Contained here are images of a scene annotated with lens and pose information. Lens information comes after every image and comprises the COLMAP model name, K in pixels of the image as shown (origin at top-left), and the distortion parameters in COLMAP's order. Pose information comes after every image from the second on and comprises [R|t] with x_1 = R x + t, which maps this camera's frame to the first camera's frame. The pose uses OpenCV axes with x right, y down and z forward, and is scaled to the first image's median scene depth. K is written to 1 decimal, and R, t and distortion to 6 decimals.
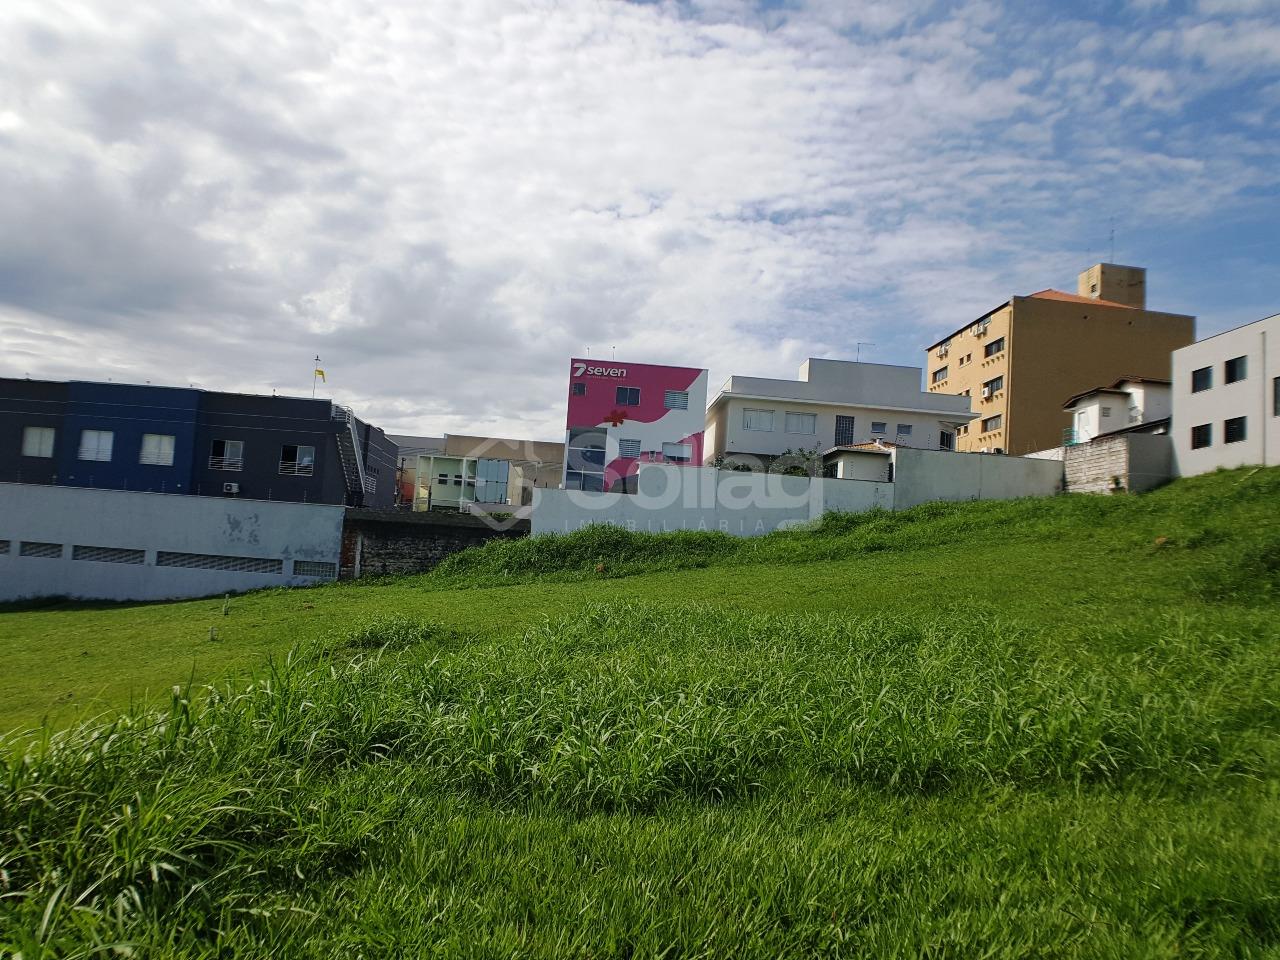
lens RADIAL K [[875.0, 0, 636.2], [0, 875.0, 511.0], [0, 0, 1]] dist [-0.049710, -0.029569]
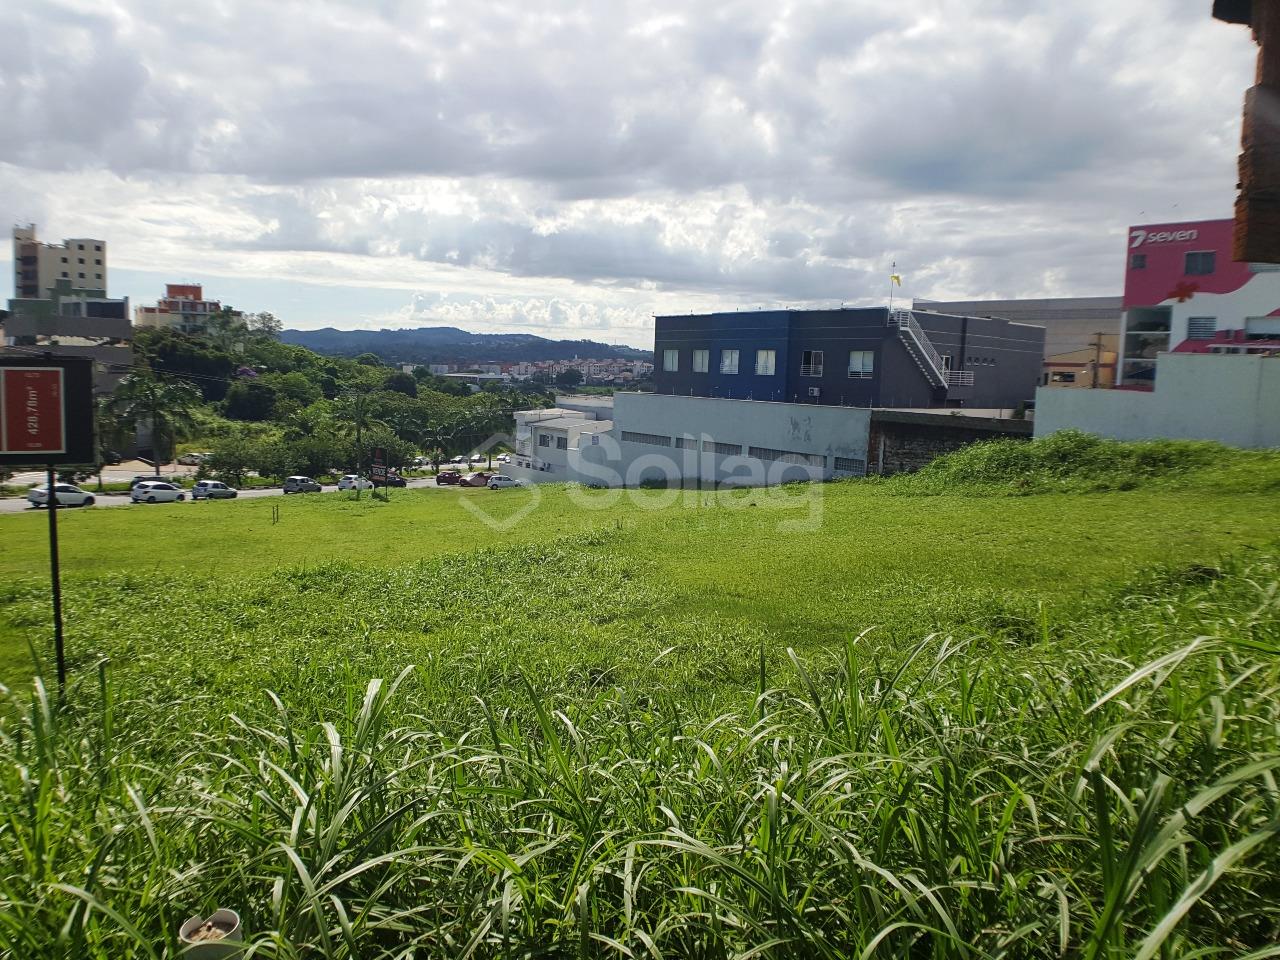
lens RADIAL K [[875.0, 0, 626.2], [0, 875.0, 461.5], [0, 0, 1]] dist [-0.049710, -0.029569]
pose [[0.565097, 0.037529, -0.824171, 0.394996], [0.043357, 0.996234, 0.075092, -0.035146], [0.823885, -0.078168, 0.561341, 0.128640]]
